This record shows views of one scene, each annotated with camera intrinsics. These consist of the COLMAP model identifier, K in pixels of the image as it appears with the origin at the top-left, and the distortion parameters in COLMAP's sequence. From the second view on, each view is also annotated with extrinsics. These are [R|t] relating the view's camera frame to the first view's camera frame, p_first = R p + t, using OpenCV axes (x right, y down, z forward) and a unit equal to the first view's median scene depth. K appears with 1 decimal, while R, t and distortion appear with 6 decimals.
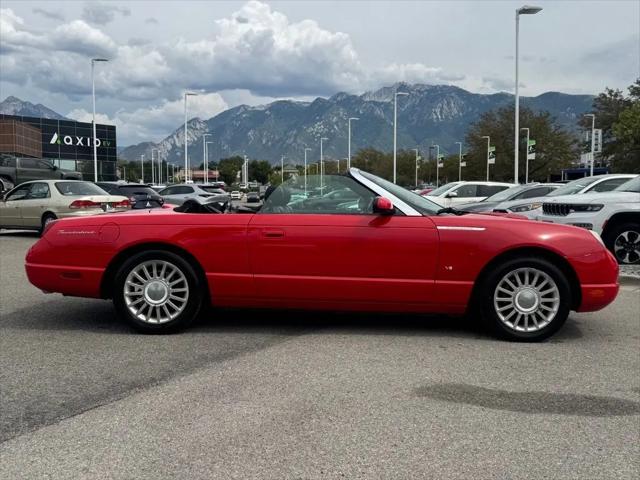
lens RADIAL K [[962.1, 0, 315.4], [0, 962.1, 238.4], [0, 0, 1]] dist [0.222786, -0.585318]
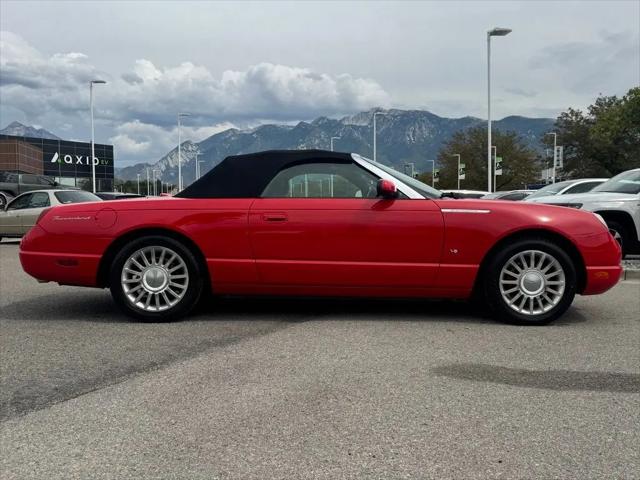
lens RADIAL K [[841.4, 0, 320.0], [0, 841.4, 240.0], [0, 0, 1]] dist [0.192805, -0.491835]
pose [[0.999334, -0.008818, 0.035395, -0.028494], [0.009904, 0.999482, -0.030634, 0.043938], [-0.035107, 0.030964, 0.998904, 0.141097]]
